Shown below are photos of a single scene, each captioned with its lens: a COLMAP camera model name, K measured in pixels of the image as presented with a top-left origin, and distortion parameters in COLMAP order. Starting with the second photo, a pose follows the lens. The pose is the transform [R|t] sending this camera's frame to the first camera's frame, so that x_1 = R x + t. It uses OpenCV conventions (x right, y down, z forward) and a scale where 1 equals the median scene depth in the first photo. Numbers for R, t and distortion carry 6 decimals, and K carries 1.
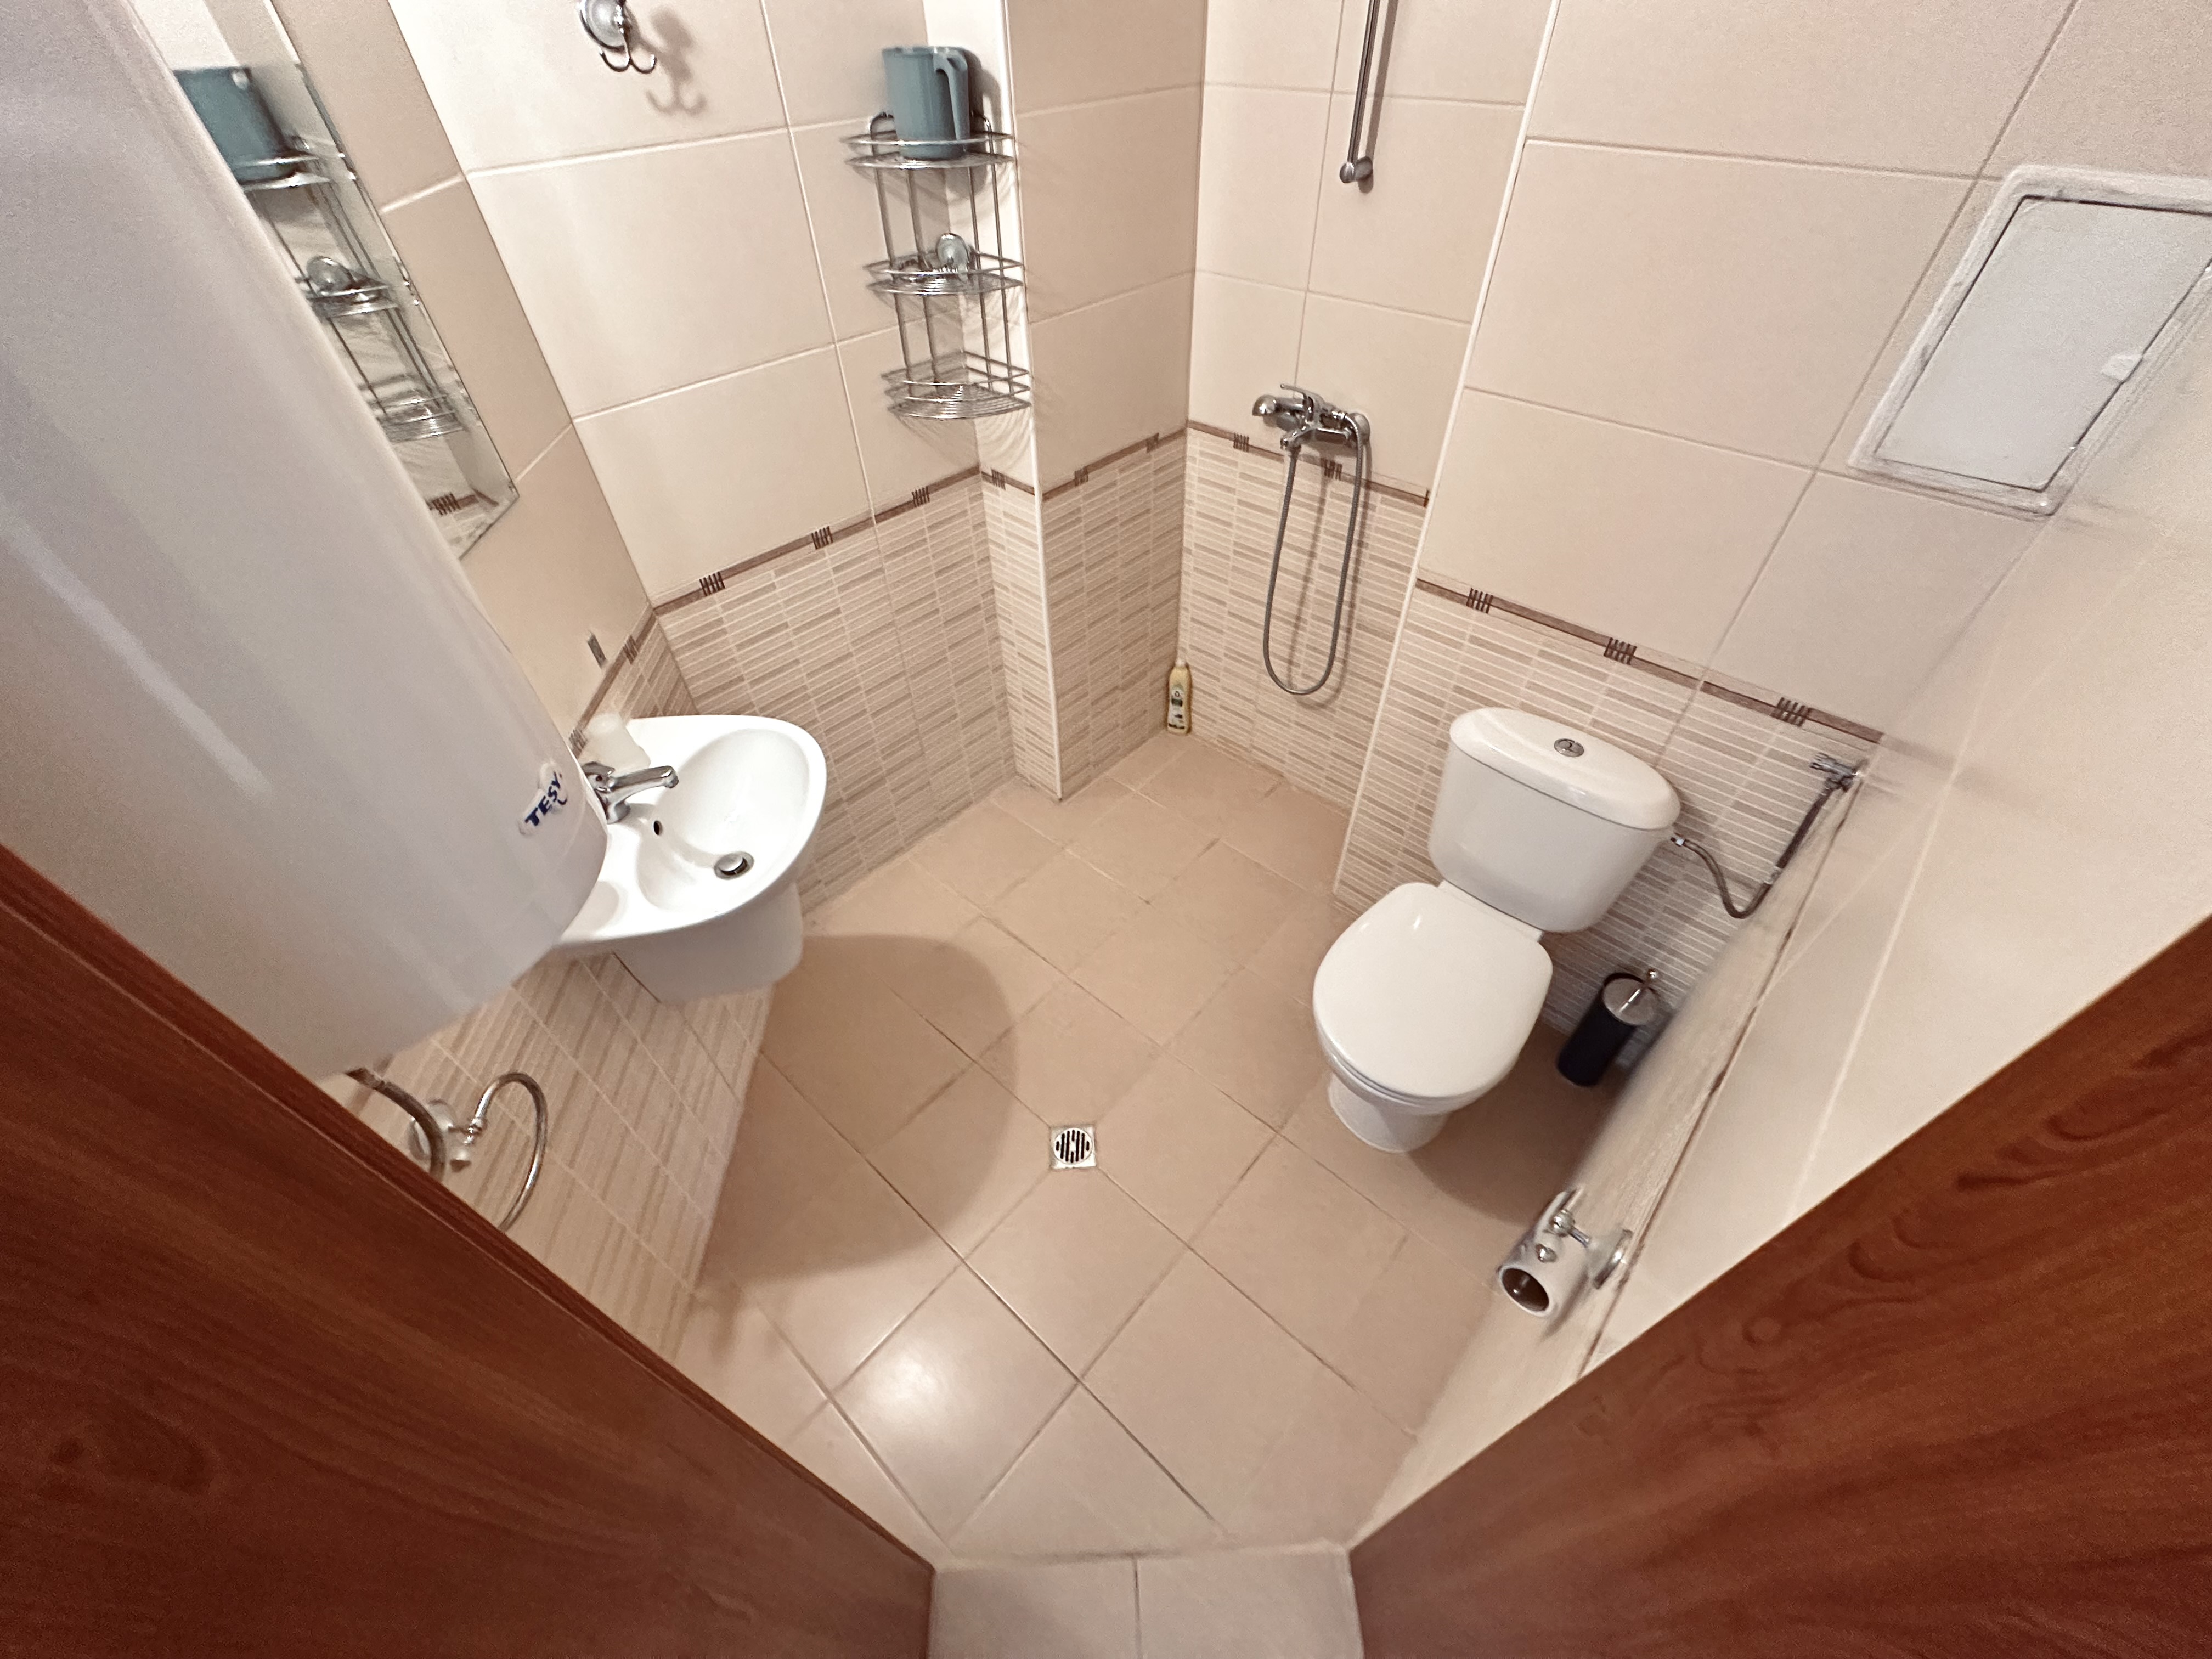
lens RADIAL K [[887.0, 0, 1104.8], [0, 887.0, 828.6], [0, 0, 1]] dist [-0.001818, 0.000815]
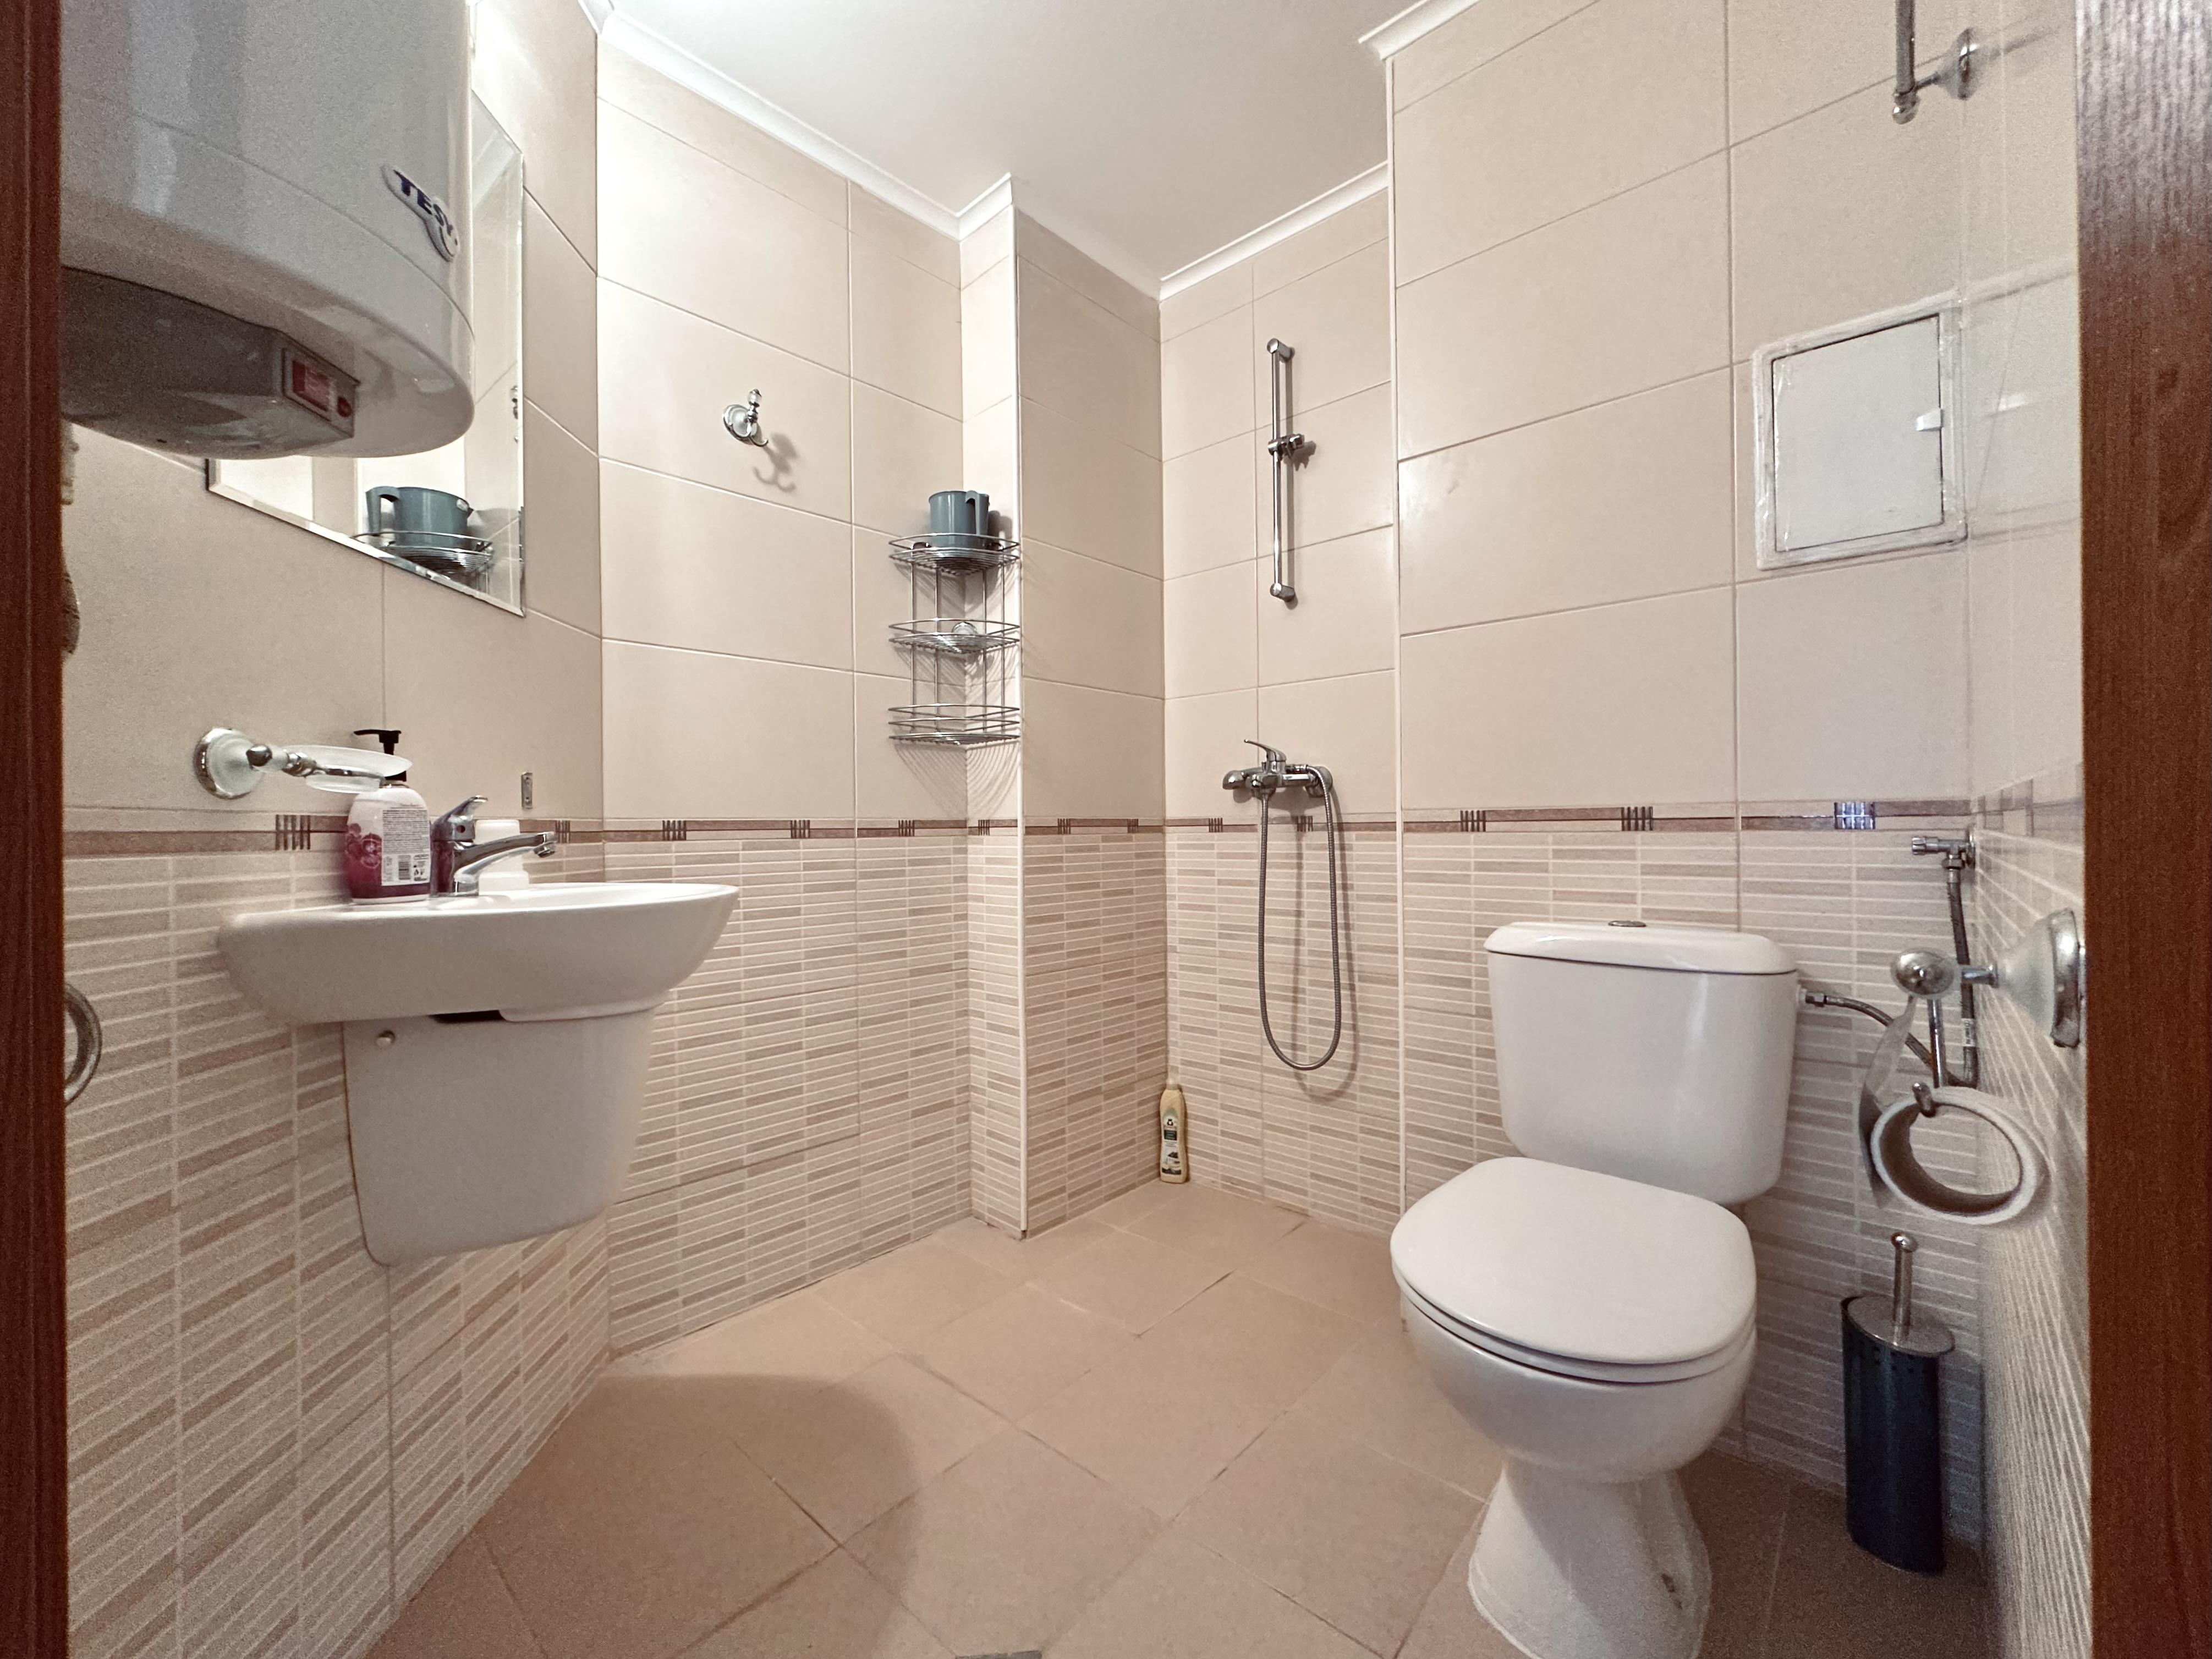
lens RADIAL K [[887.0, 0, 1104.8], [0, 887.0, 828.6], [0, 0, 1]] dist [-0.001818, 0.000815]
pose [[0.999951, 0.009663, 0.002126, 0.019001], [-0.005318, 0.706080, -0.708112, 0.338004], [-0.008343, 0.708066, 0.706097, 0.263601]]
